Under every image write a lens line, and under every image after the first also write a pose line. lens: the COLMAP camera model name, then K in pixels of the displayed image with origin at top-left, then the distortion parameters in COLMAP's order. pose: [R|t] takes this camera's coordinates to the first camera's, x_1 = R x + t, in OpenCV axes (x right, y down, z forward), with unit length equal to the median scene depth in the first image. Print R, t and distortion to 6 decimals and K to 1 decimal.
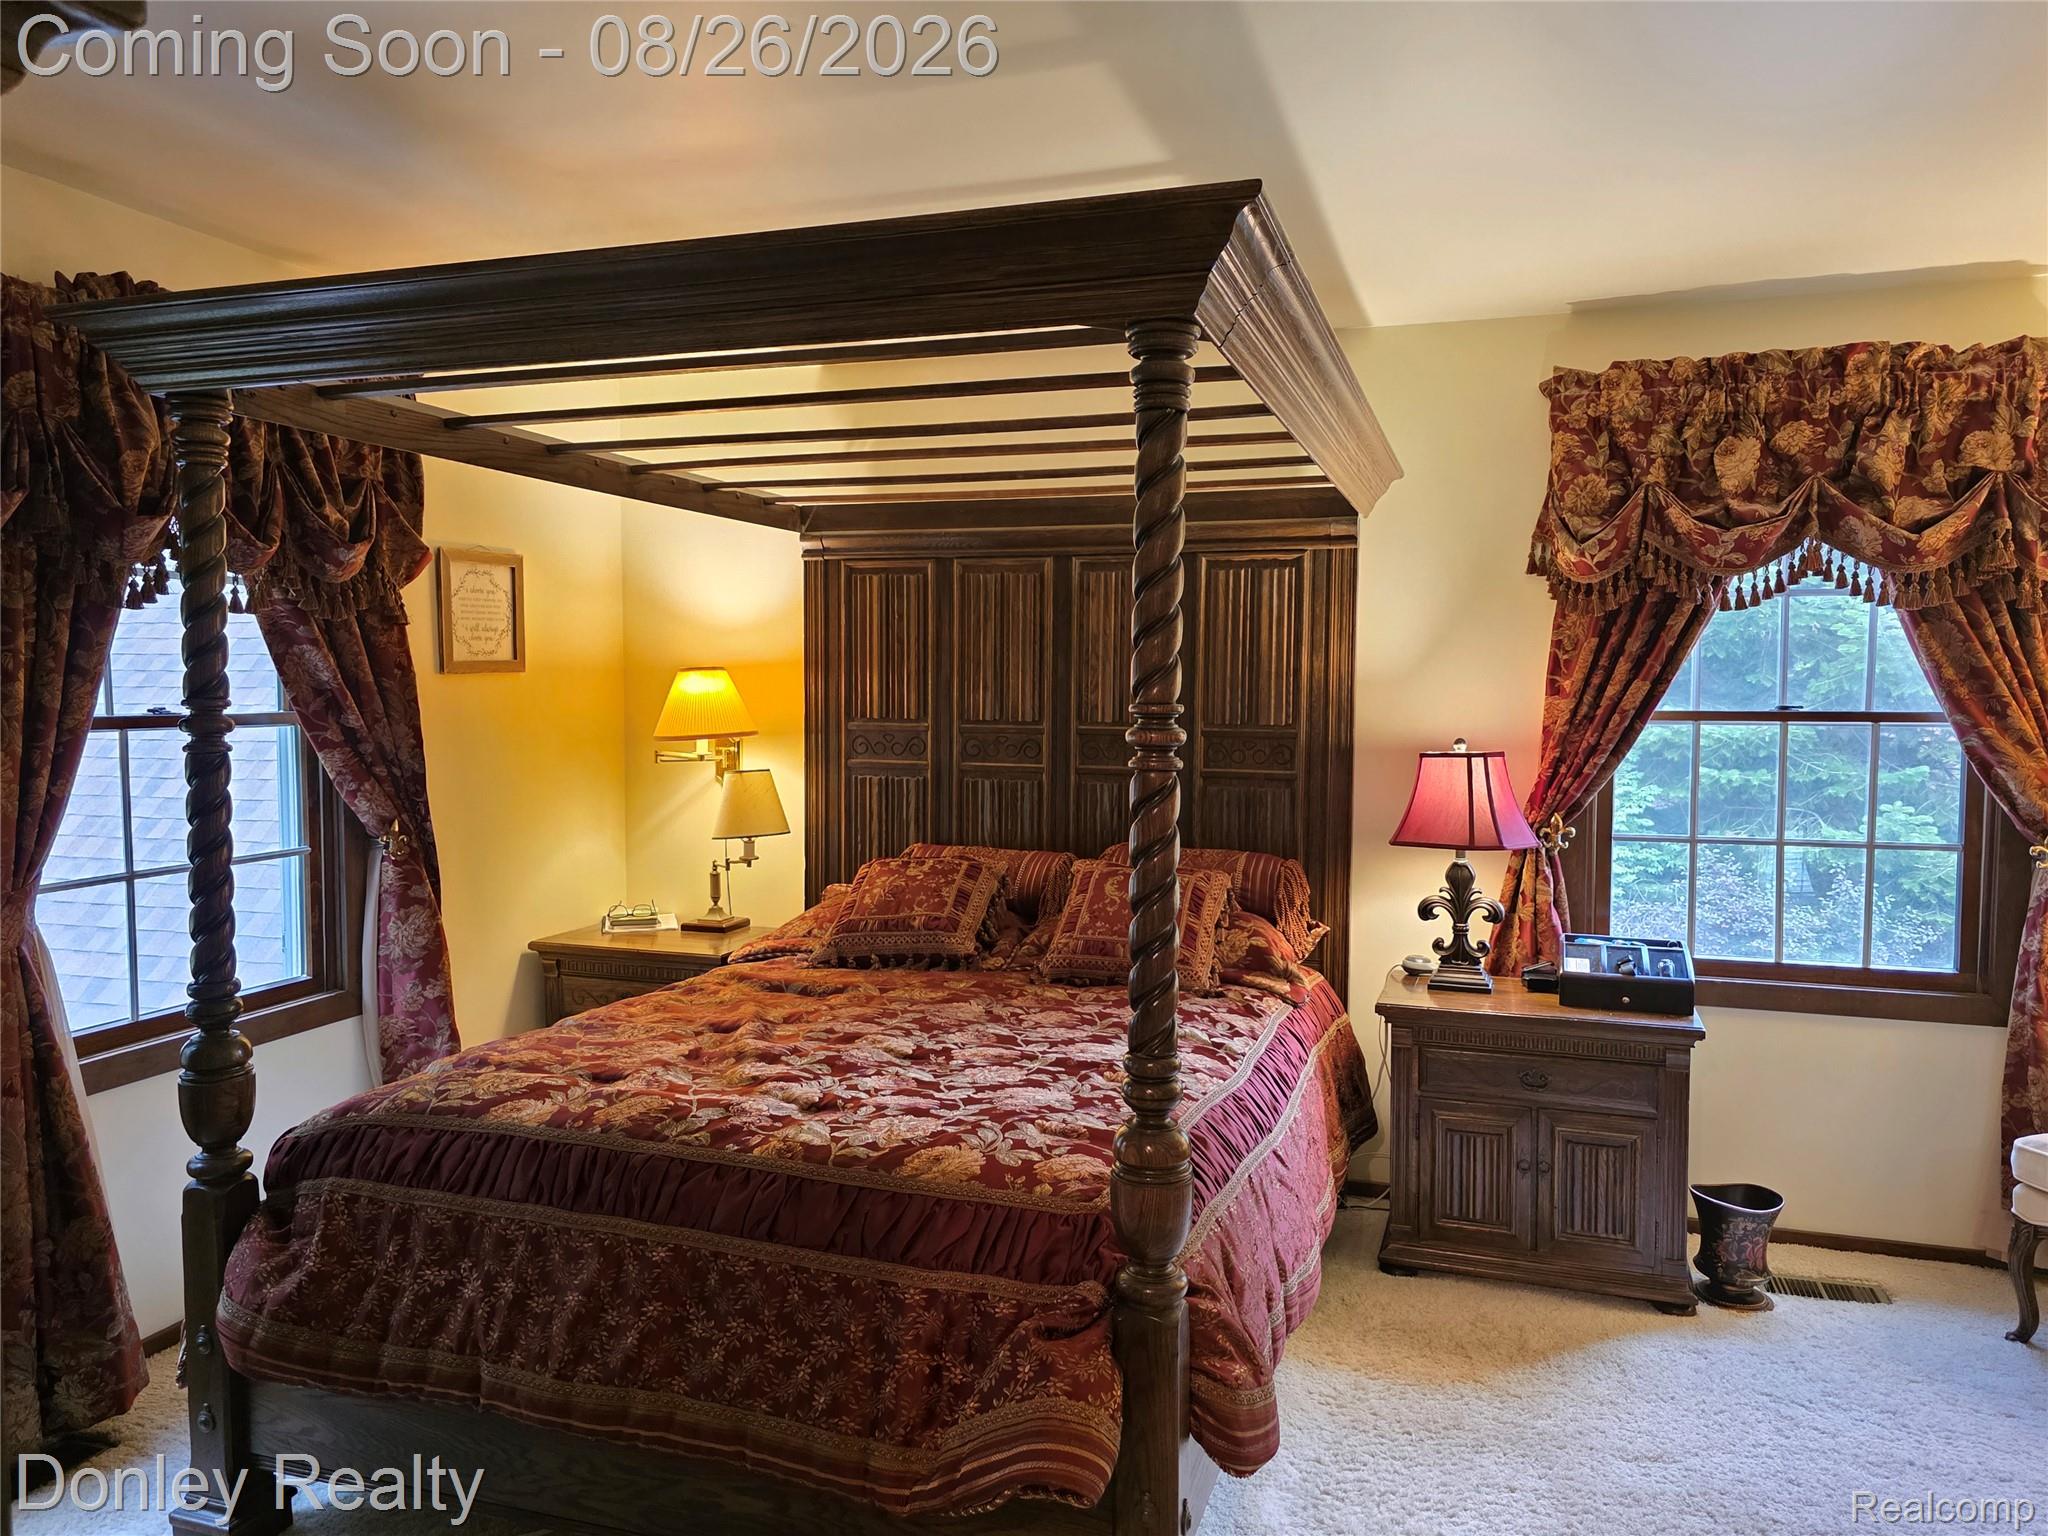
lens RADIAL K [[1399.4, 0, 1016.5], [0, 1399.4, 762.0], [0, 0, 1]] dist [0.065241, -0.067621]
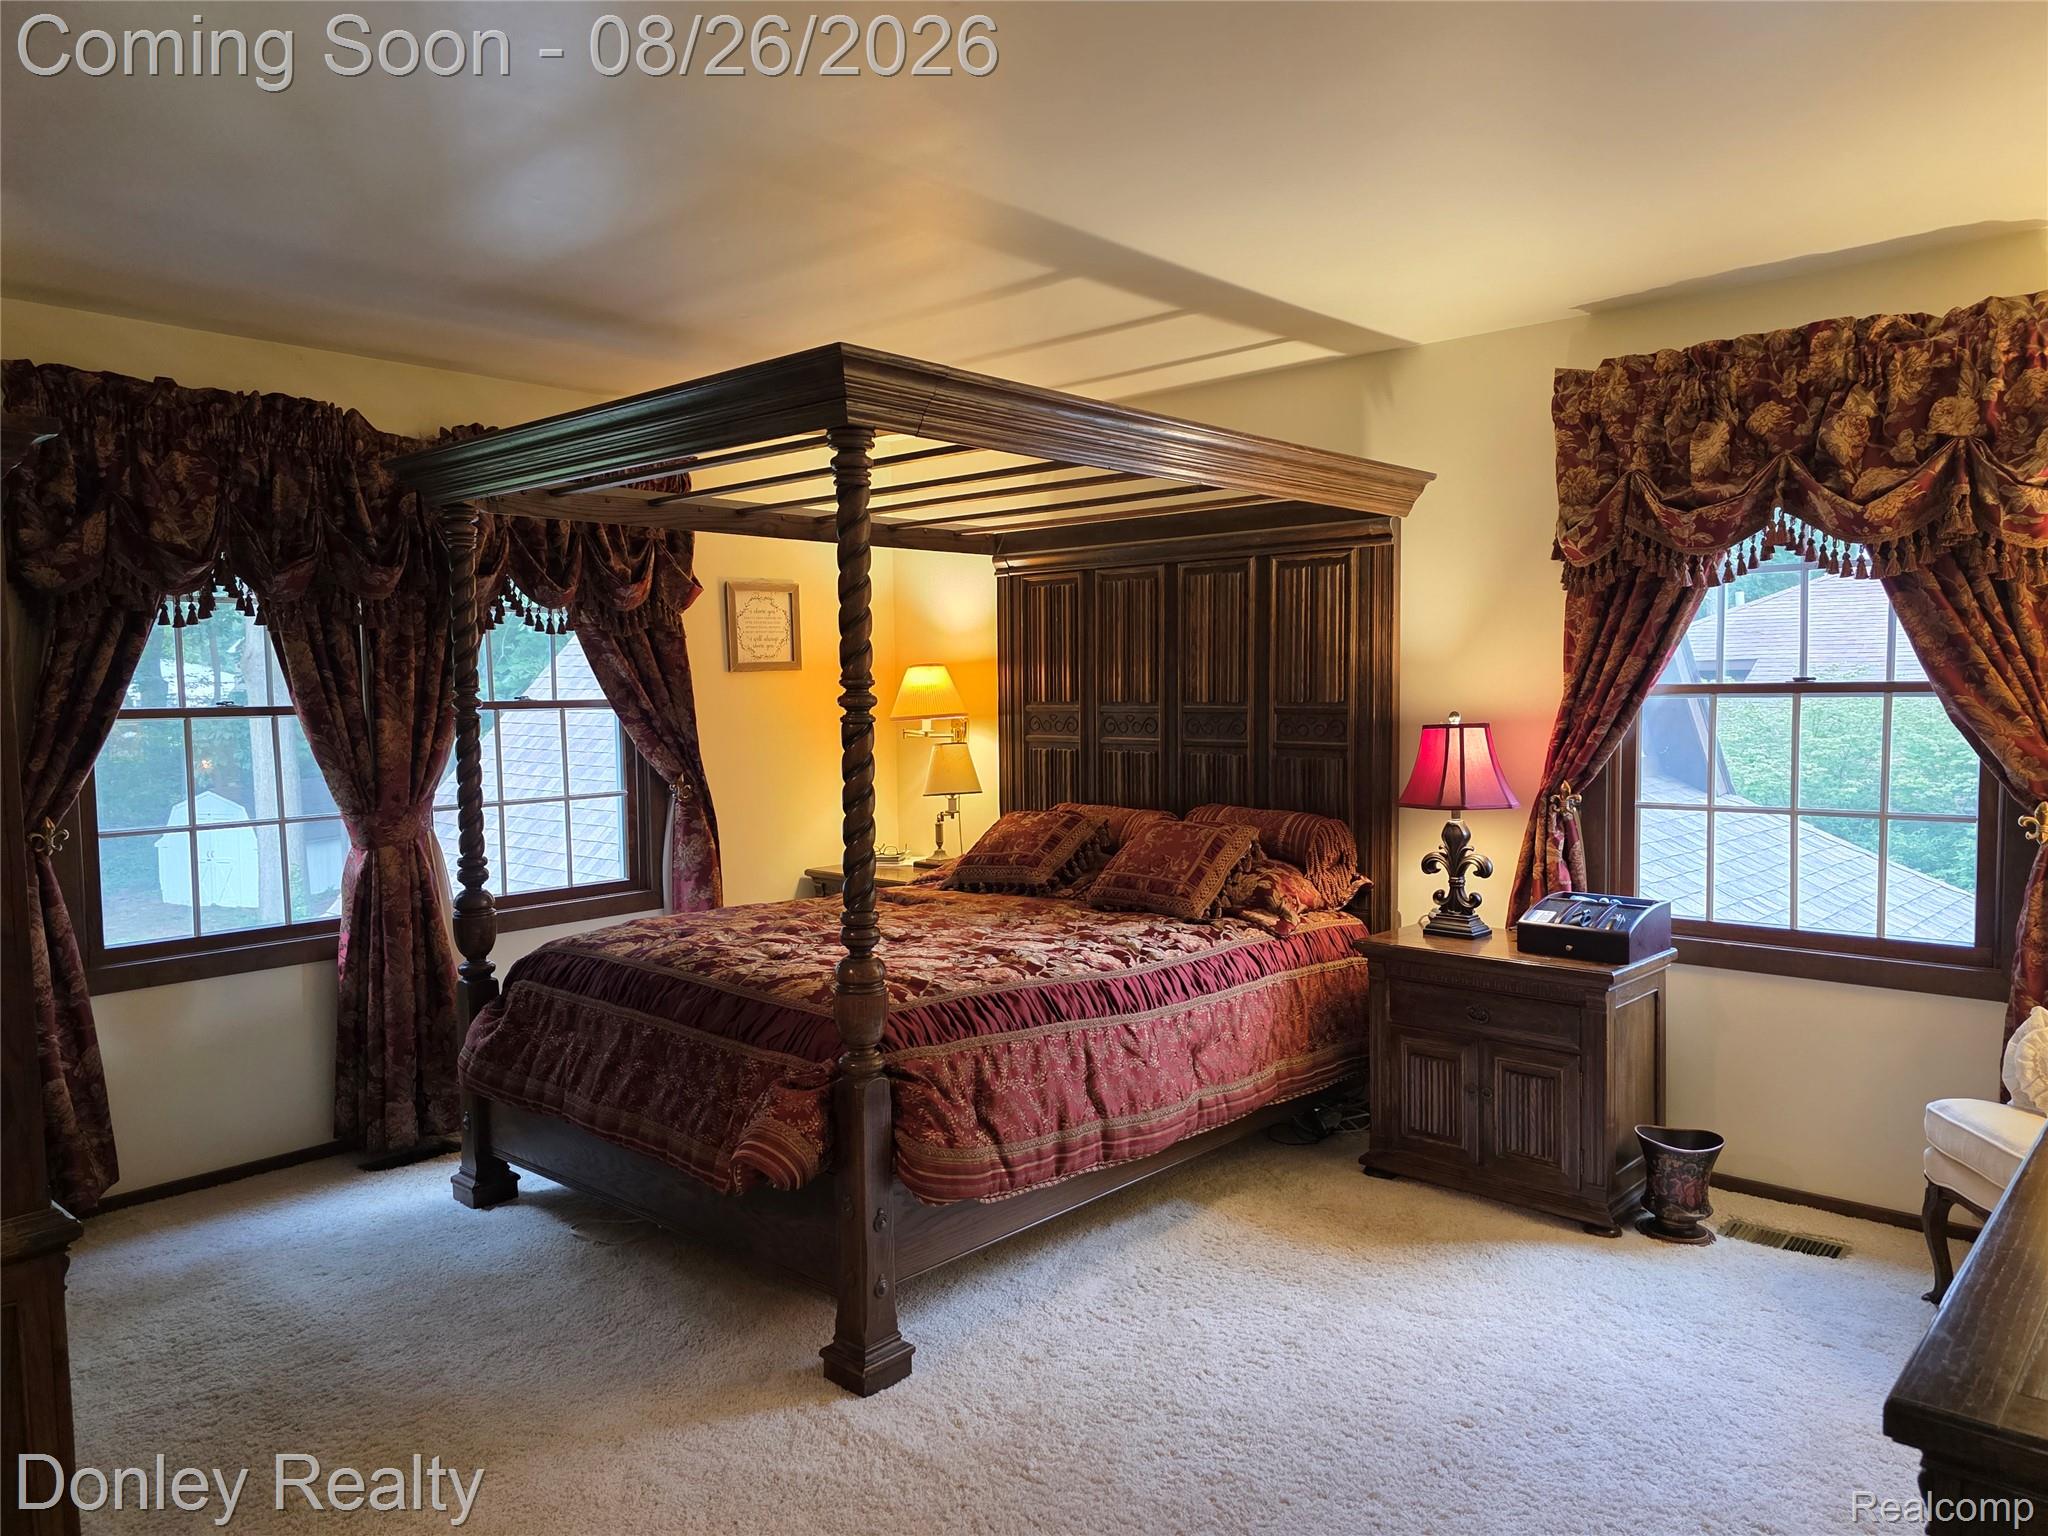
lens RADIAL K [[1384.7, 0, 1024.0], [0, 1384.7, 768.0], [0, 0, 1]] dist [0.077713, -0.090091]
pose [[0.913752, 0.009173, -0.406170, 0.471464], [-0.006482, 0.999947, 0.008002, 0.022218], [0.406222, -0.004679, 0.913763, -0.158468]]
